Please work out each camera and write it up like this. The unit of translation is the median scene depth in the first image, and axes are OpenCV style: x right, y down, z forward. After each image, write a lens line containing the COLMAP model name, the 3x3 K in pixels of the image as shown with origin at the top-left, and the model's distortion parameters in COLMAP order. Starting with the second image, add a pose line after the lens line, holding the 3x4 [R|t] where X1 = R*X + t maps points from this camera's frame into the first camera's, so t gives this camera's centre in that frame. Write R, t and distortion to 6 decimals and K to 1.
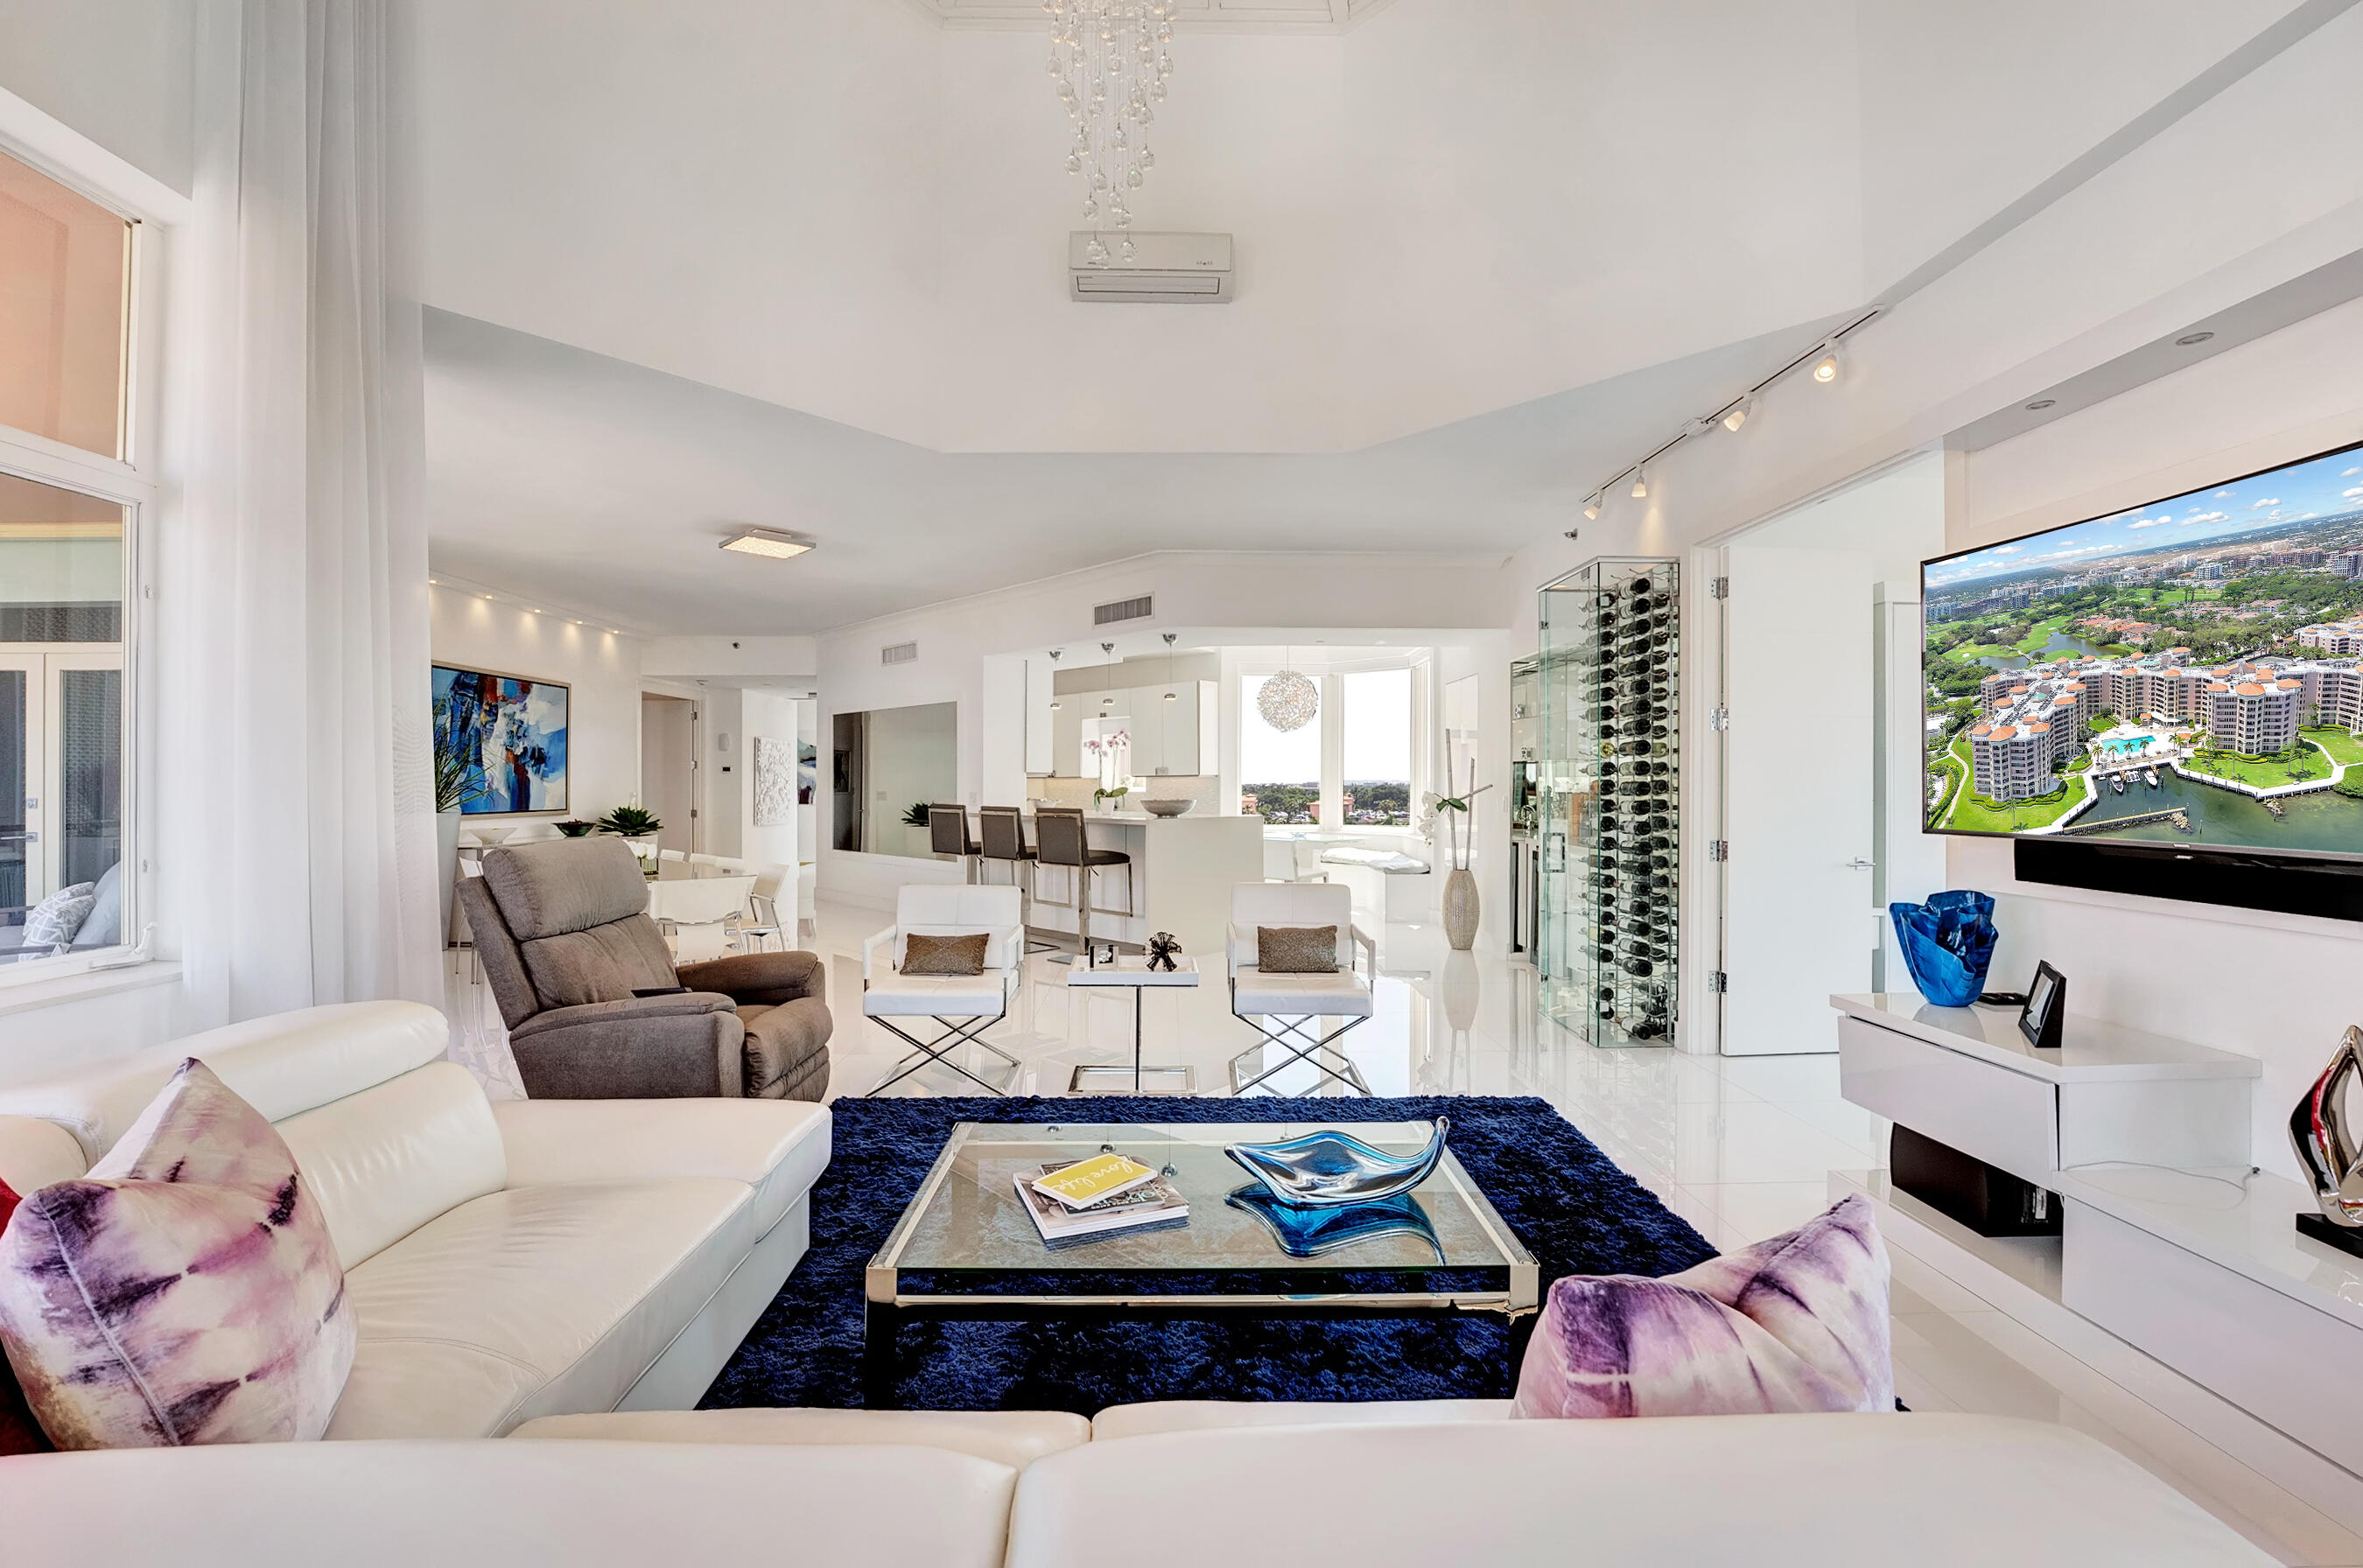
lens RADIAL K [[951.7, 0, 1181.3], [0, 951.7, 780.0], [0, 0, 1]] dist [0.000005, 0.000000]
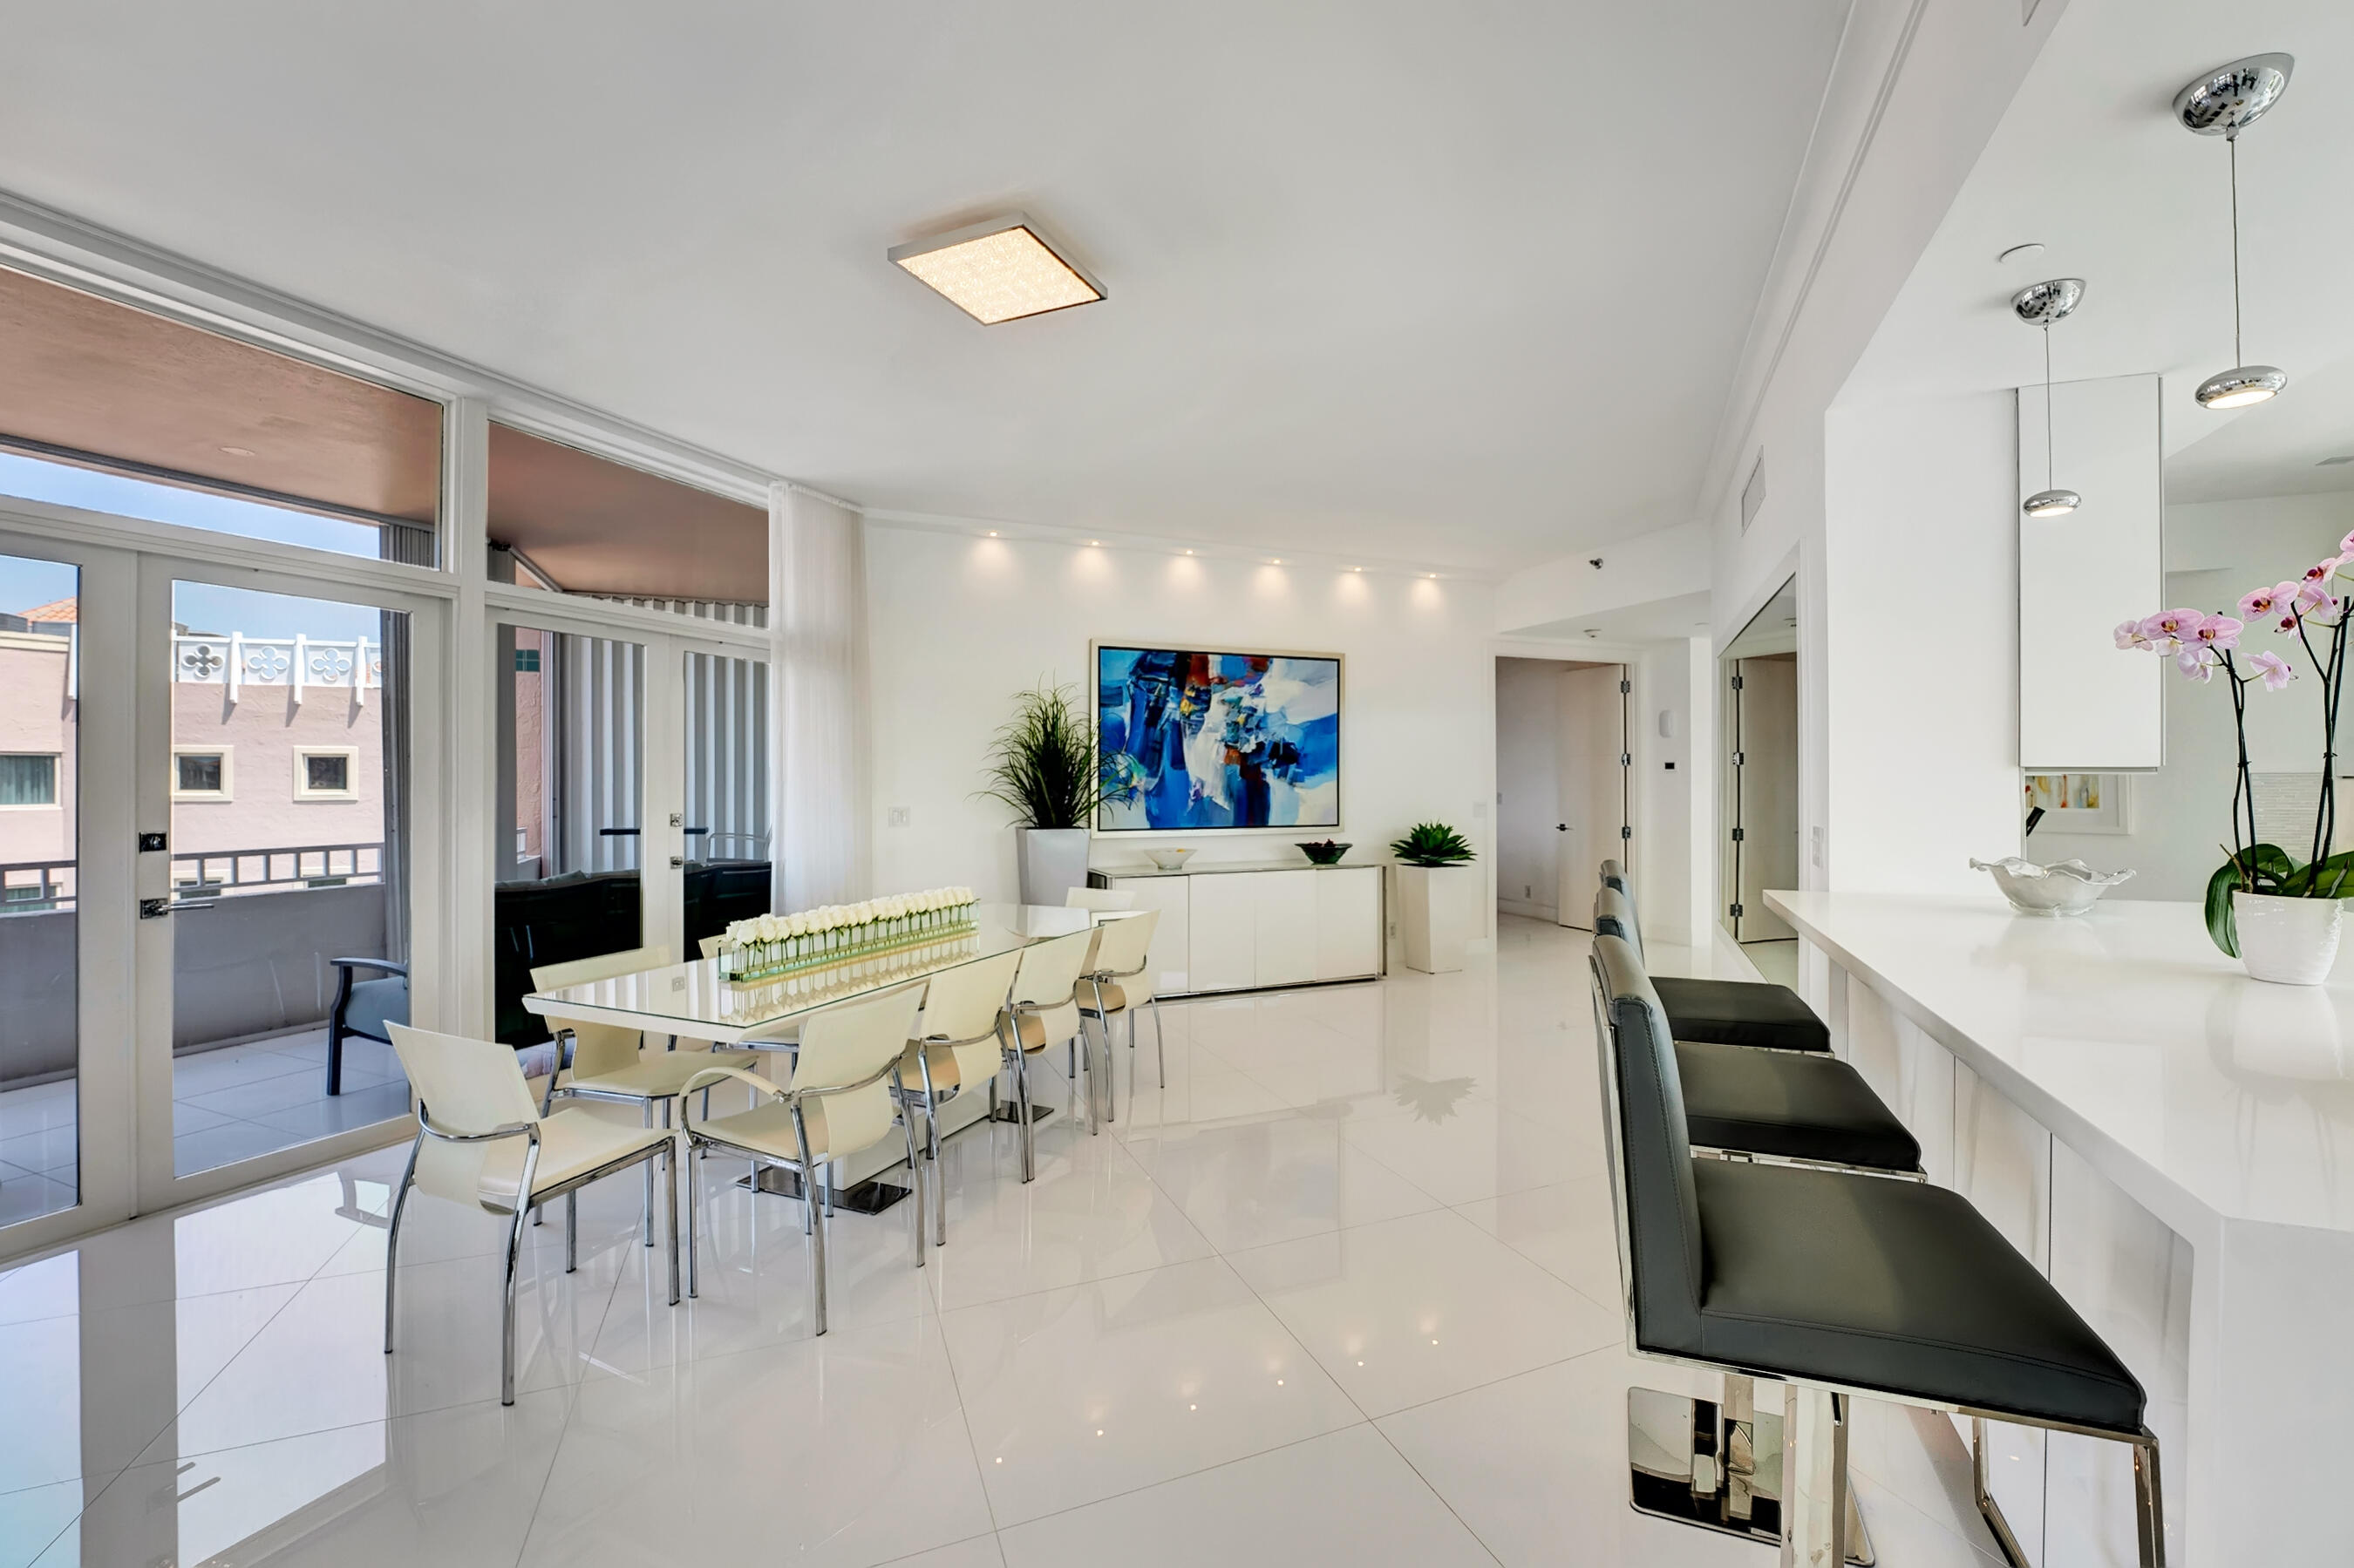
lens RADIAL K [[940.2, 0, 1175.4], [0, 940.2, 777.6], [0, 0, 1]] dist [-0.000192, 0.000002]
pose [[0.364352, -0.005206, -0.931247, -0.015023], [0.005504, 0.999979, -0.003437, -0.004713], [0.931245, -0.003874, 0.364373, 0.727845]]
